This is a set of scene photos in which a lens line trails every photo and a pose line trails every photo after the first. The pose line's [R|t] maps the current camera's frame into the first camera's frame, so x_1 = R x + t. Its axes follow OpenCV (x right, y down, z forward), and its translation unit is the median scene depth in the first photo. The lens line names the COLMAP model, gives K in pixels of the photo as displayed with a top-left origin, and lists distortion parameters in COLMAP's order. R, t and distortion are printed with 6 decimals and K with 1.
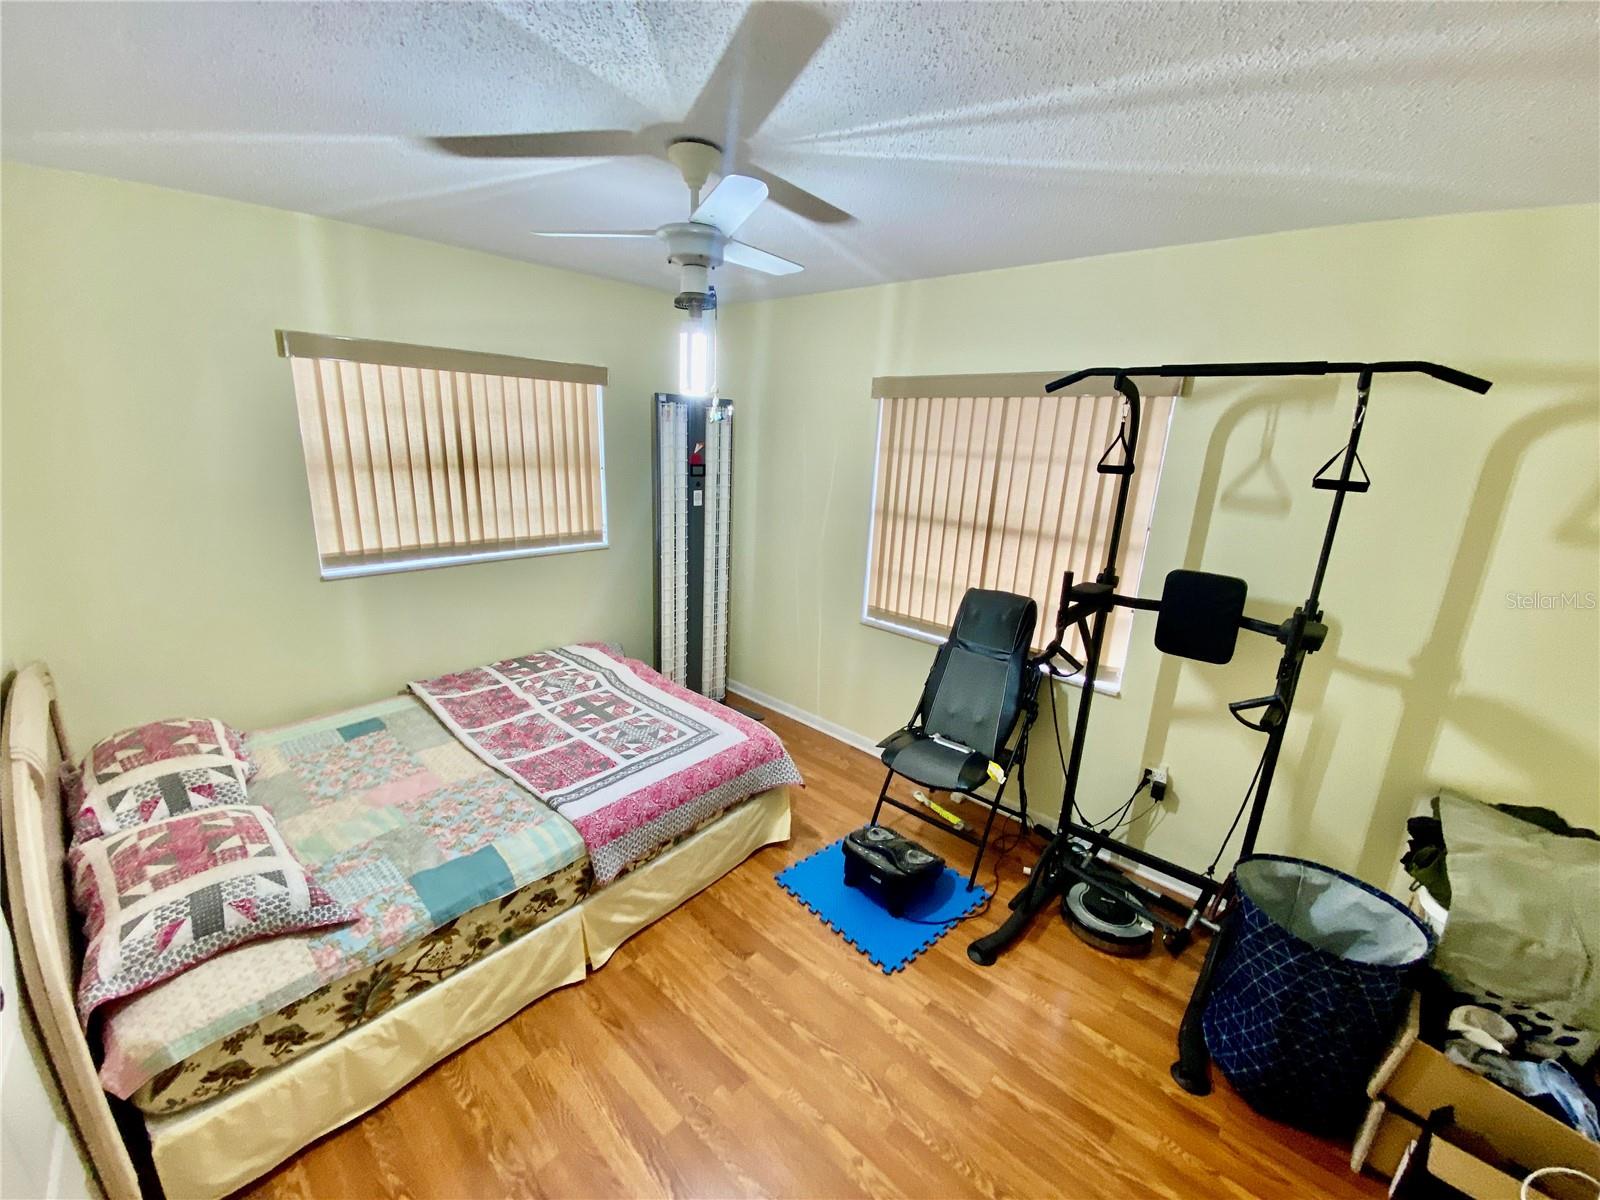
lens RADIAL K [[643.2, 0, 808.8], [0, 643.2, 600.1], [0, 0, 1]] dist [0.010670, -0.015123]
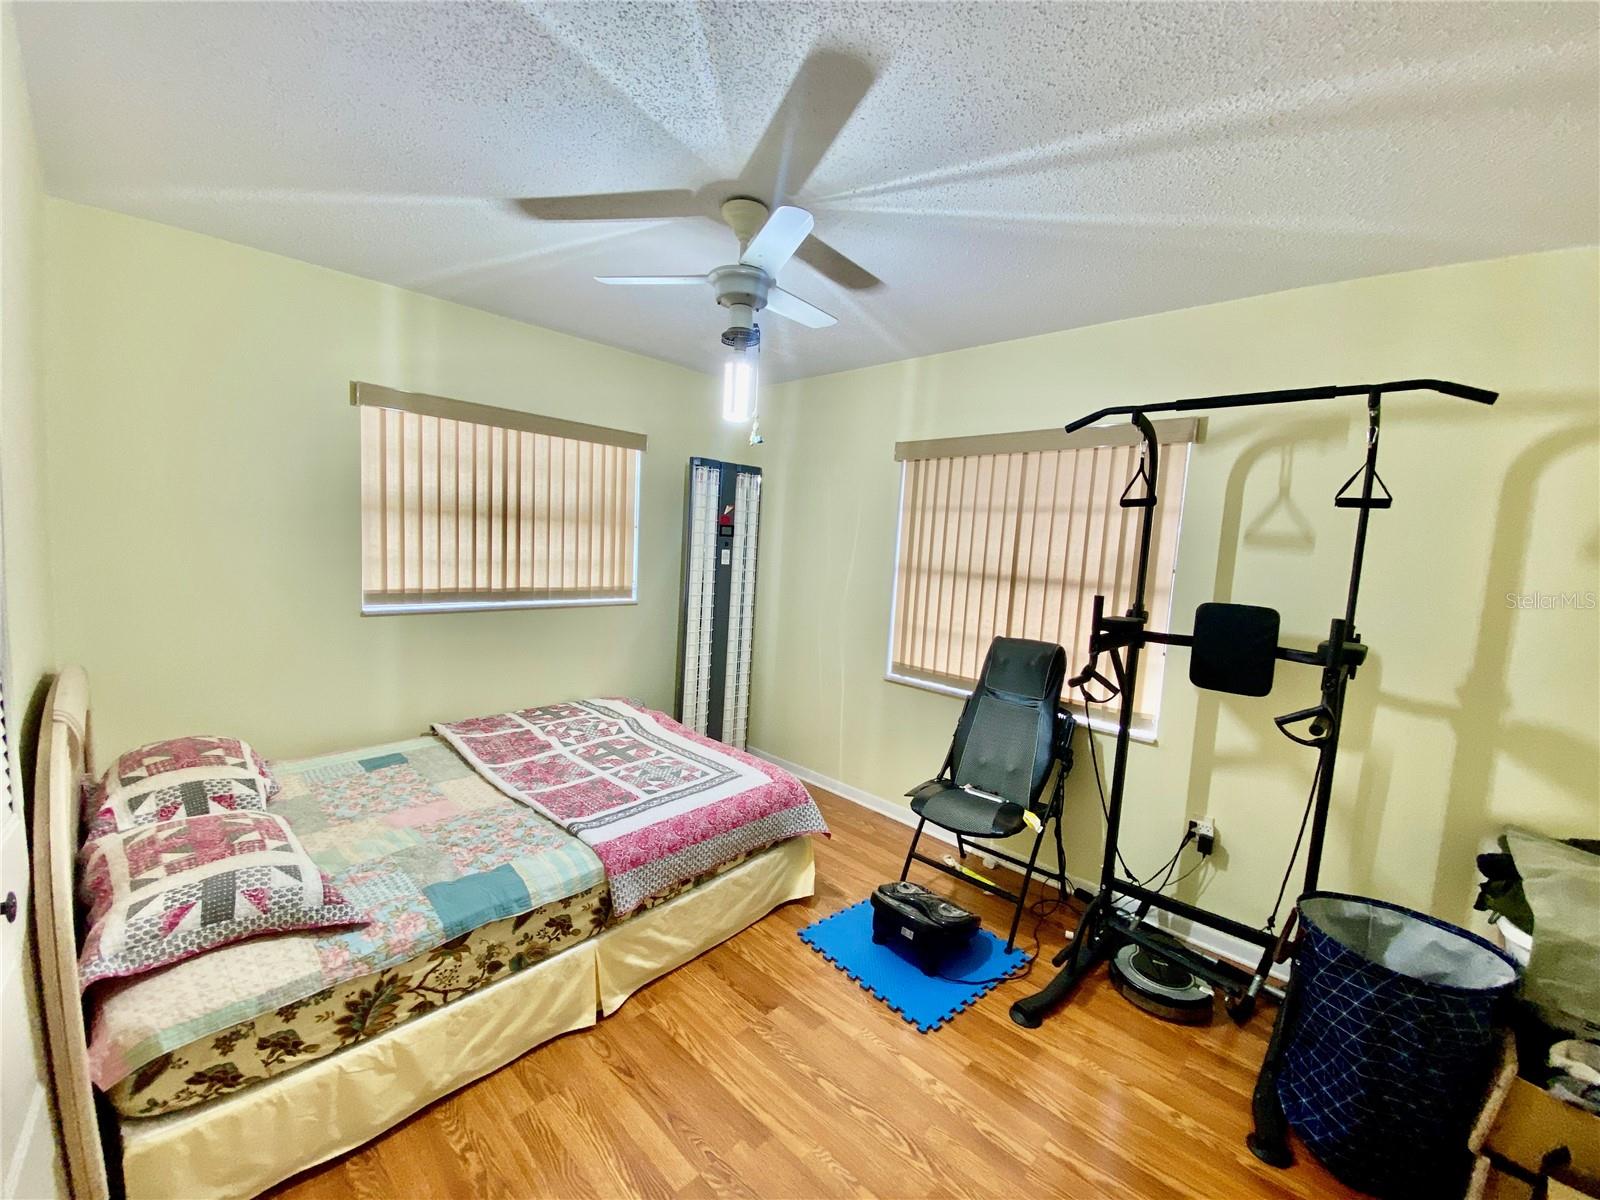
lens RADIAL K [[643.2, 0, 809.1], [0, 643.2, 599.4], [0, 0, 1]] dist [0.010670, -0.015123]
pose [[0.999659, 0.010720, -0.023798, -0.024793], [-0.014465, 0.986479, -0.163247, 0.133255], [0.021727, 0.163536, 0.986298, -0.002759]]
